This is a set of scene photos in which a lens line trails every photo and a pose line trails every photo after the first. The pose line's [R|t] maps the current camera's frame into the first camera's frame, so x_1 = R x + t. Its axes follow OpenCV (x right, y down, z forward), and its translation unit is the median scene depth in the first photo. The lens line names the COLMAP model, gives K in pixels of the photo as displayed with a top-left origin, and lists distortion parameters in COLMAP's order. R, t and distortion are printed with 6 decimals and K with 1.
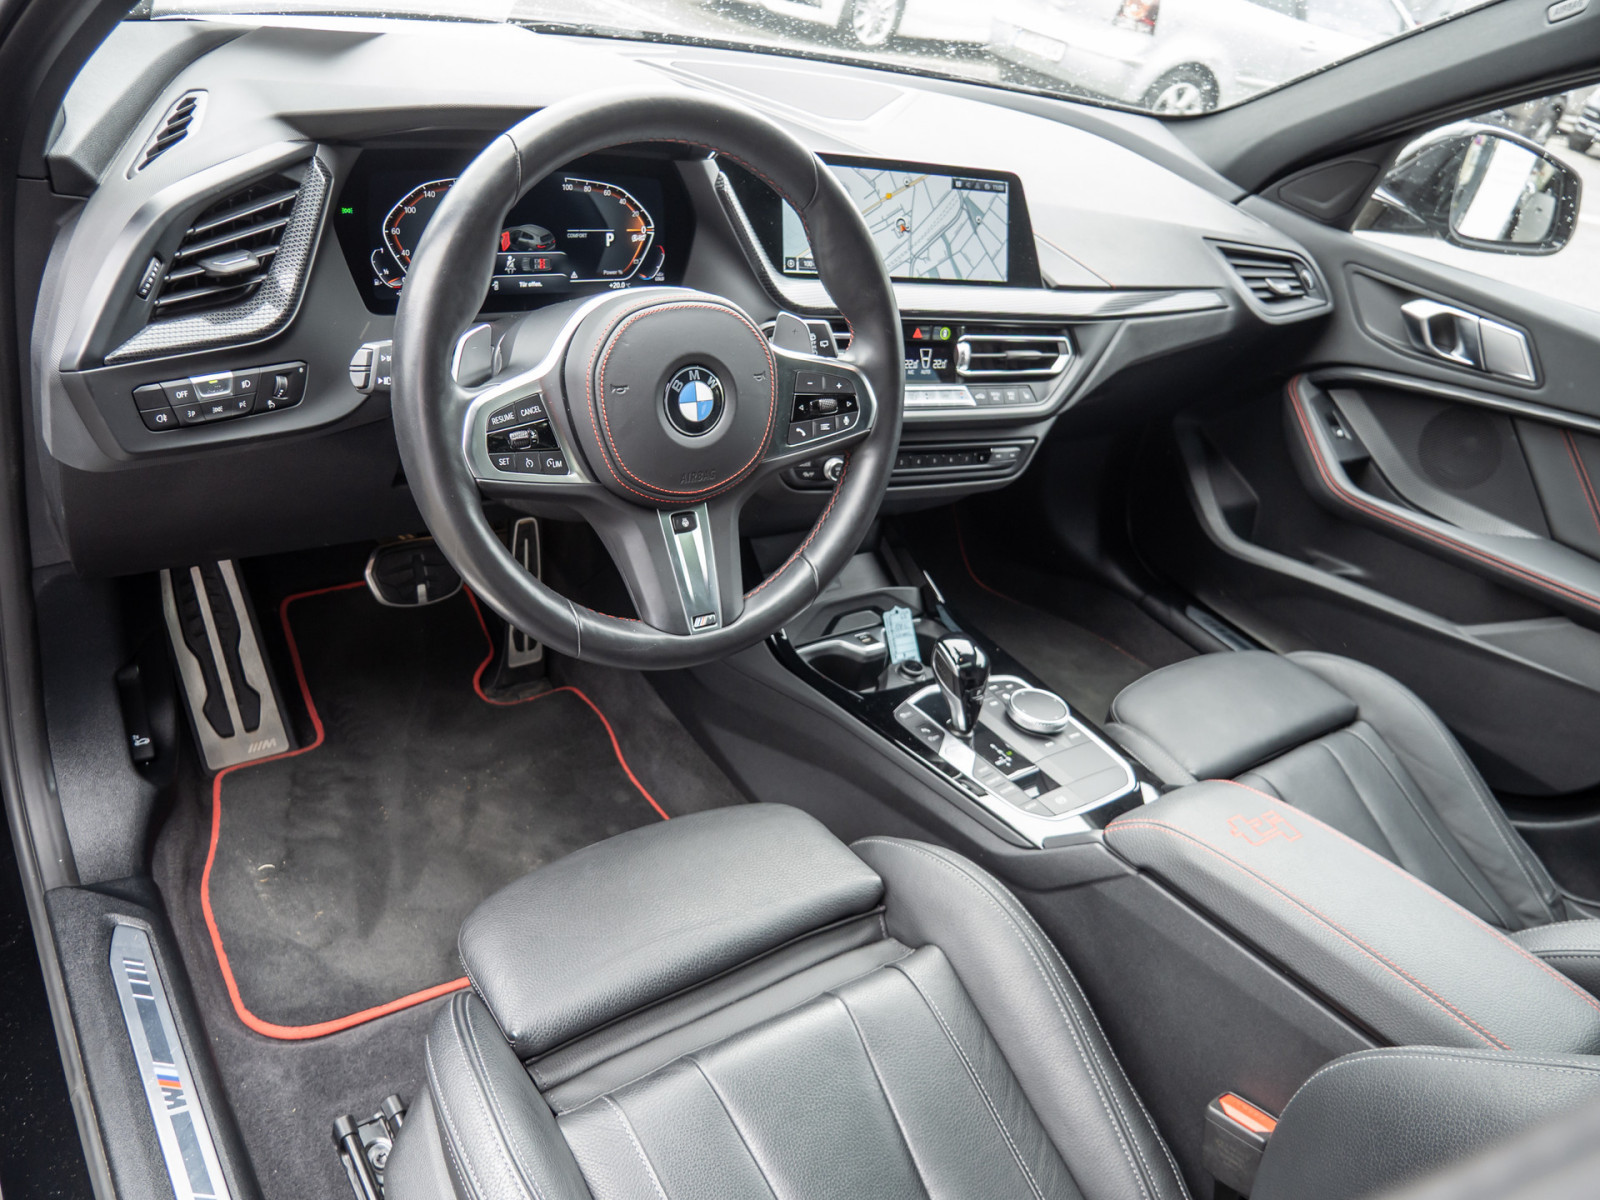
lens RADIAL K [[1116.6, 0, 797.7], [0, 1116.6, 632.5], [0, 0, 1]] dist [-0.072014, 0.026869]
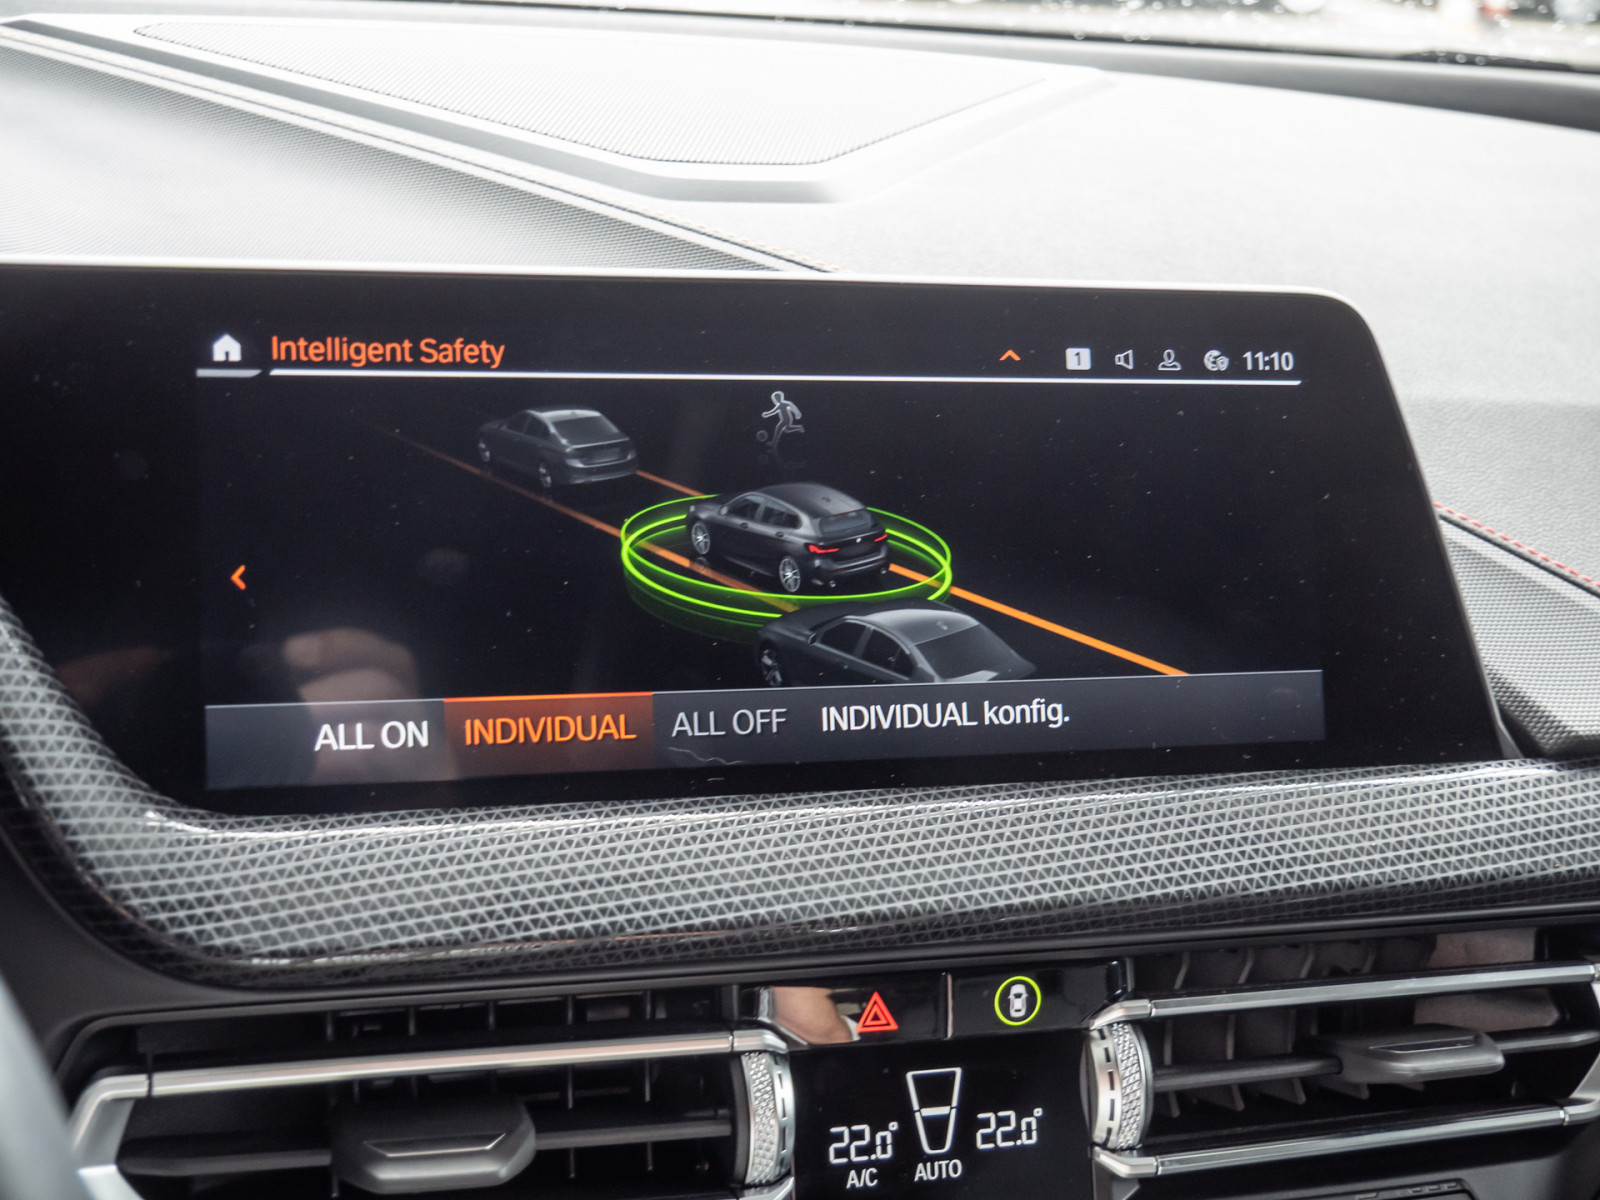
lens RADIAL K [[2089.6, 0, 800.0], [0, 2089.6, 600.0], [0, 0, 1]] dist [-0.005680, 0.099689]
pose [[0.976769, -0.031260, -0.212002, 0.197842], [-0.026307, 0.964329, -0.263398, -0.256251], [0.212673, 0.262856, 0.941104, 0.626002]]
